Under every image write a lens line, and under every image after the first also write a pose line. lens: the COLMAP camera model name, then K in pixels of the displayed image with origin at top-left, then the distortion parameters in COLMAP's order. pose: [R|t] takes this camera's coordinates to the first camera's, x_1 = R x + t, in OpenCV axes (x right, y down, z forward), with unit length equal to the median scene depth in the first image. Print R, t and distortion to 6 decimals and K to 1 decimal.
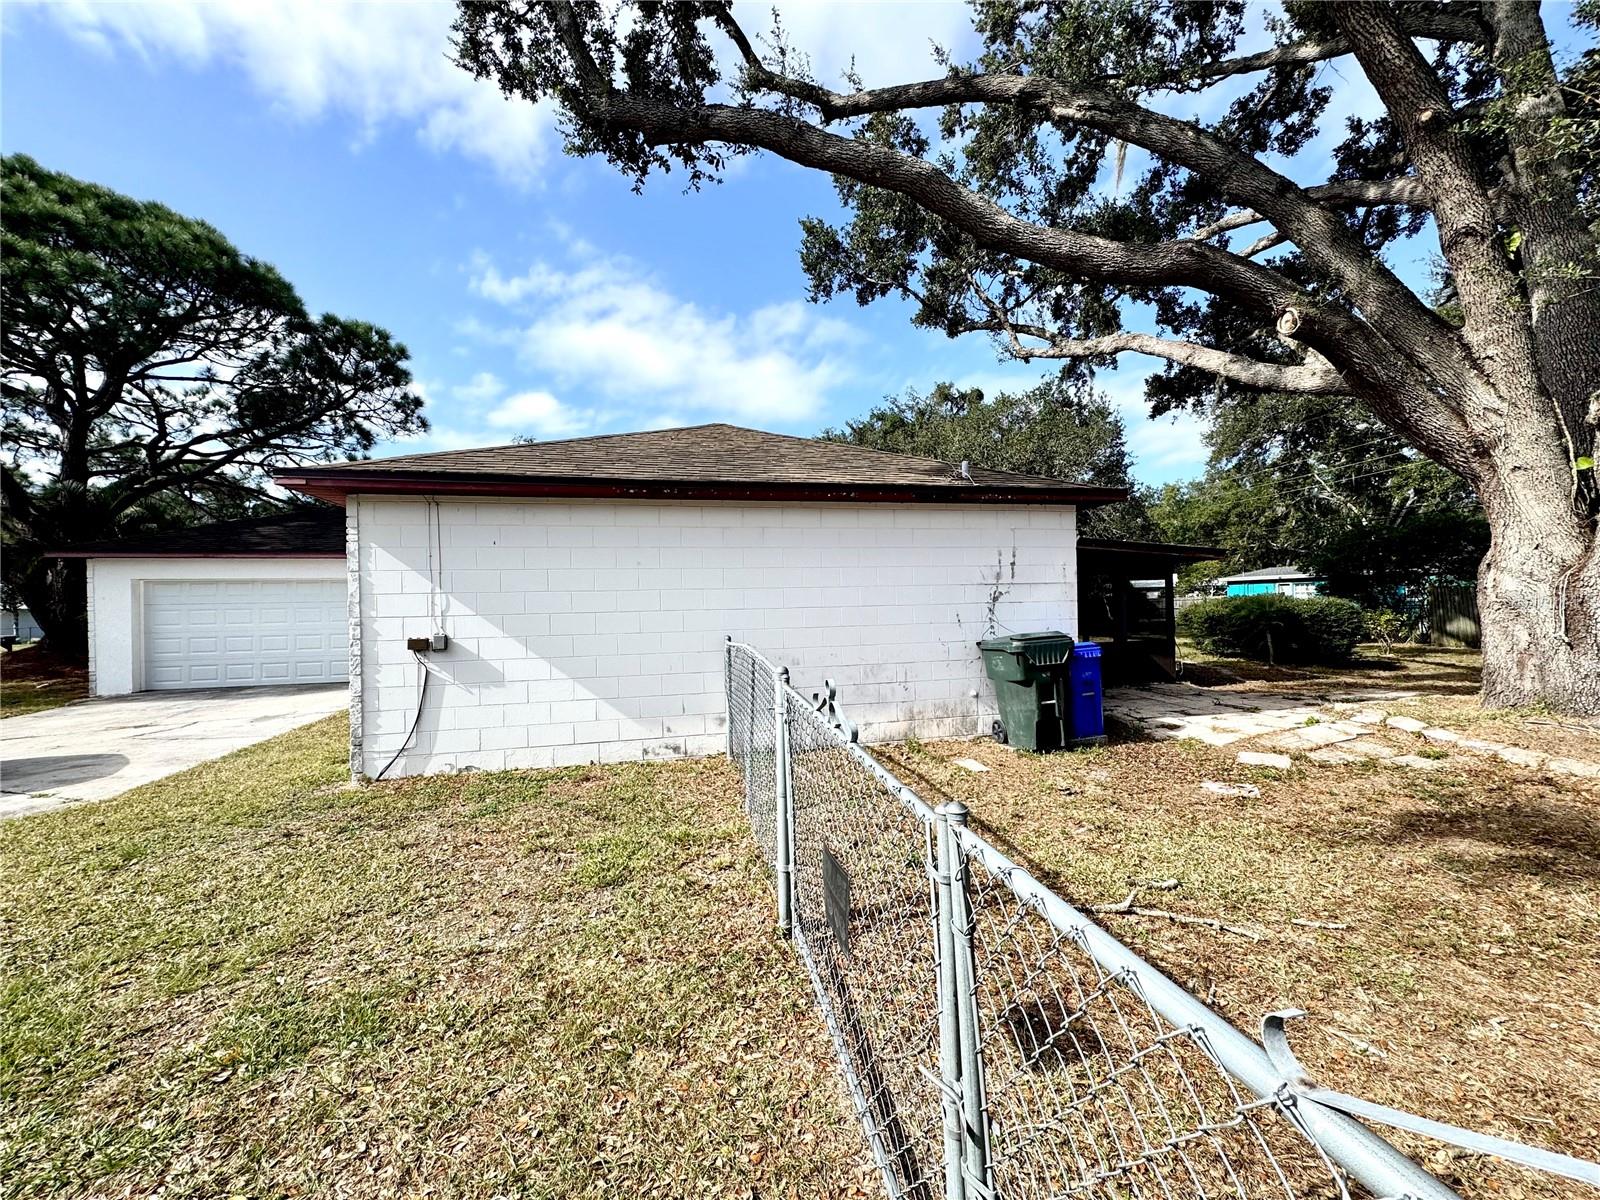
lens RADIAL K [[639.9, 0, 800.0], [0, 639.9, 600.0], [0, 0, 1]] dist [-0.008125, 0.002377]
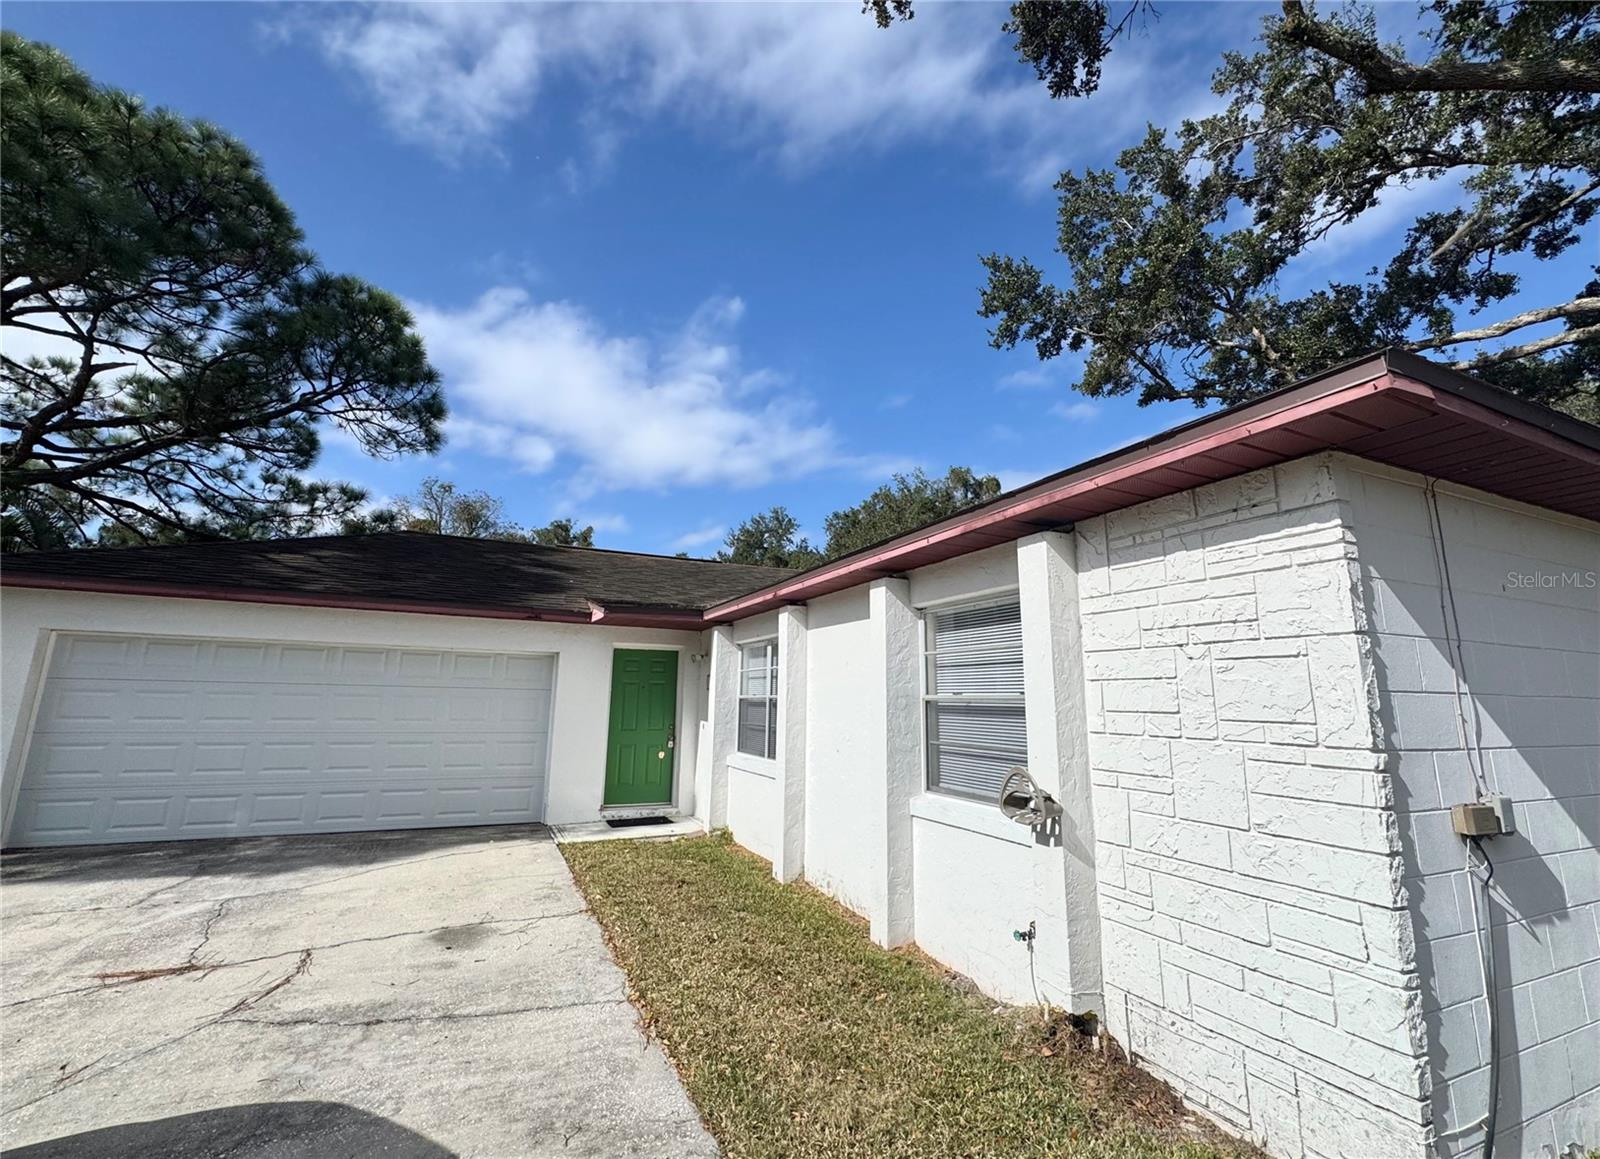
lens RADIAL K [[705.1, 0, 796.0], [0, 705.1, 551.9], [0, 0, 1]] dist [0.001497, 0.000542]
pose [[0.981019, 0.076387, 0.178234, -0.872885], [-0.037515, 0.976541, -0.212039, 0.010507], [-0.190250, 0.201328, 0.960870, 0.475568]]
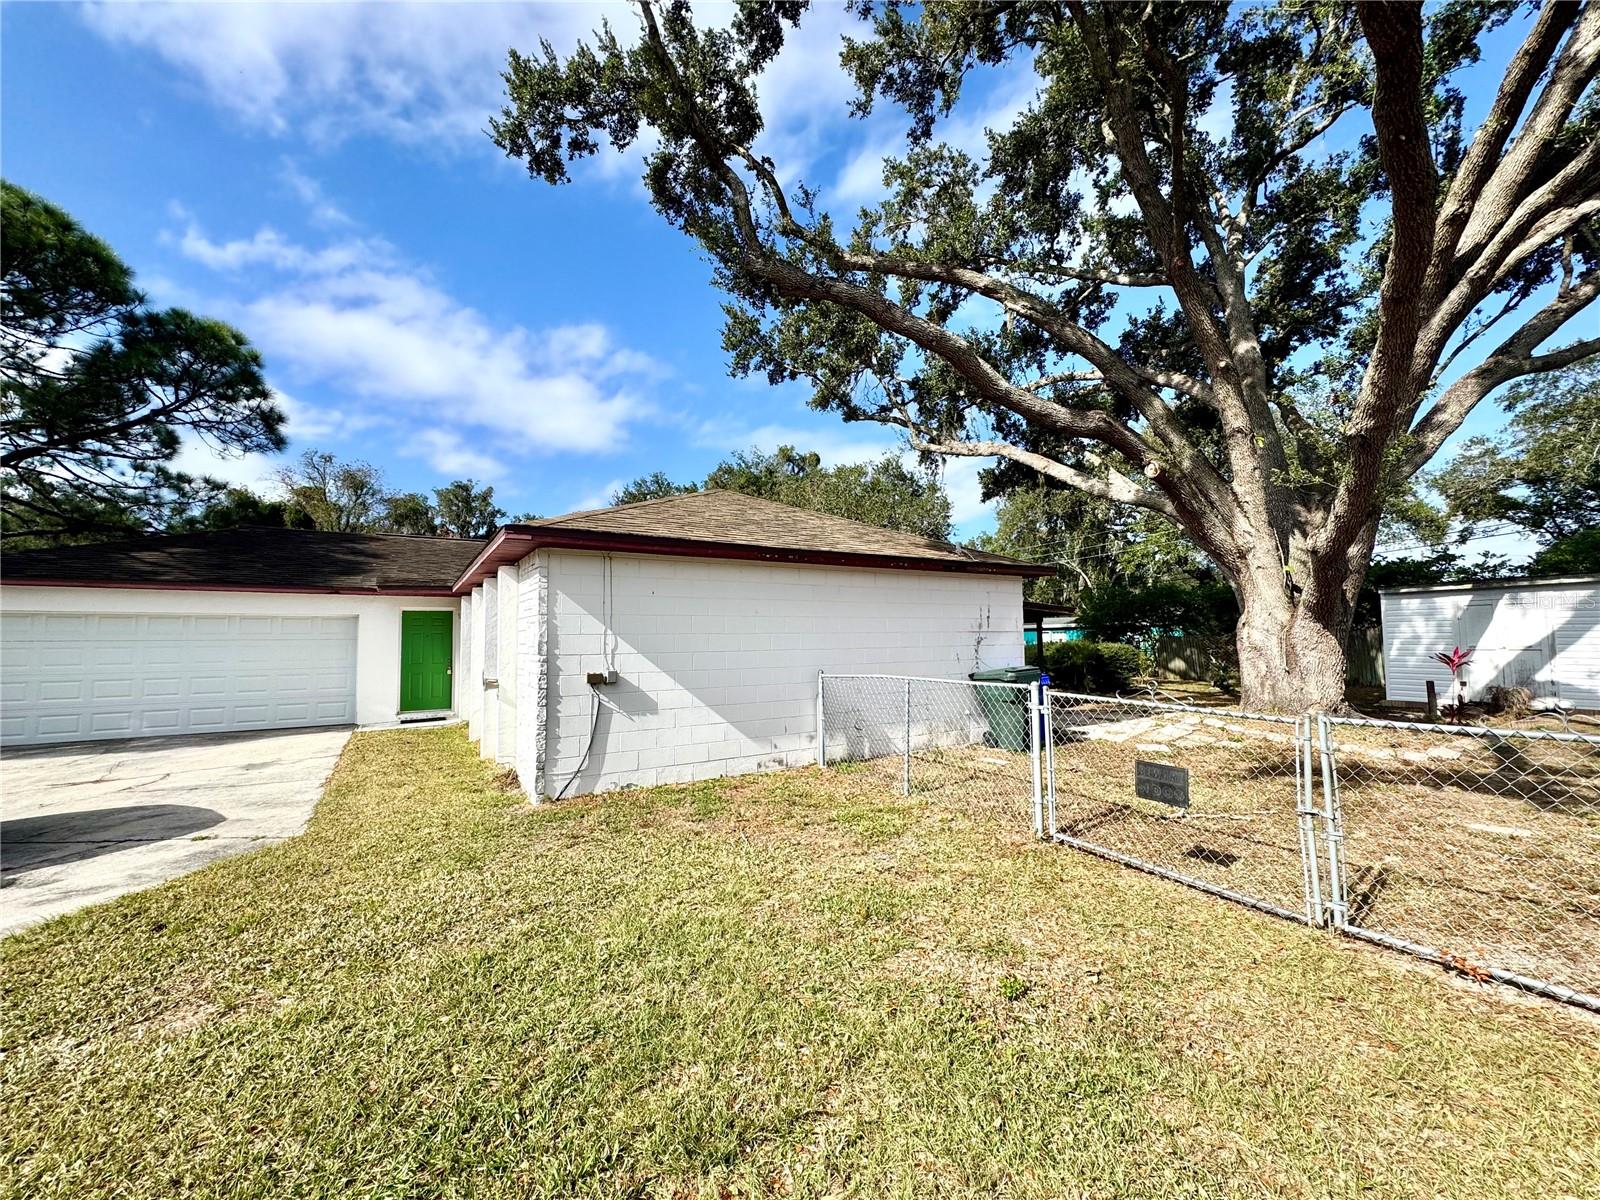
lens RADIAL K [[639.9, 0, 800.0], [0, 639.9, 600.0], [0, 0, 1]] dist [-0.008125, 0.002377]
pose [[0.947911, 0.028429, 0.317264, -0.481899], [-0.007330, 0.997692, -0.067499, 0.002115], [-0.318451, 0.061657, 0.945932, -0.177304]]
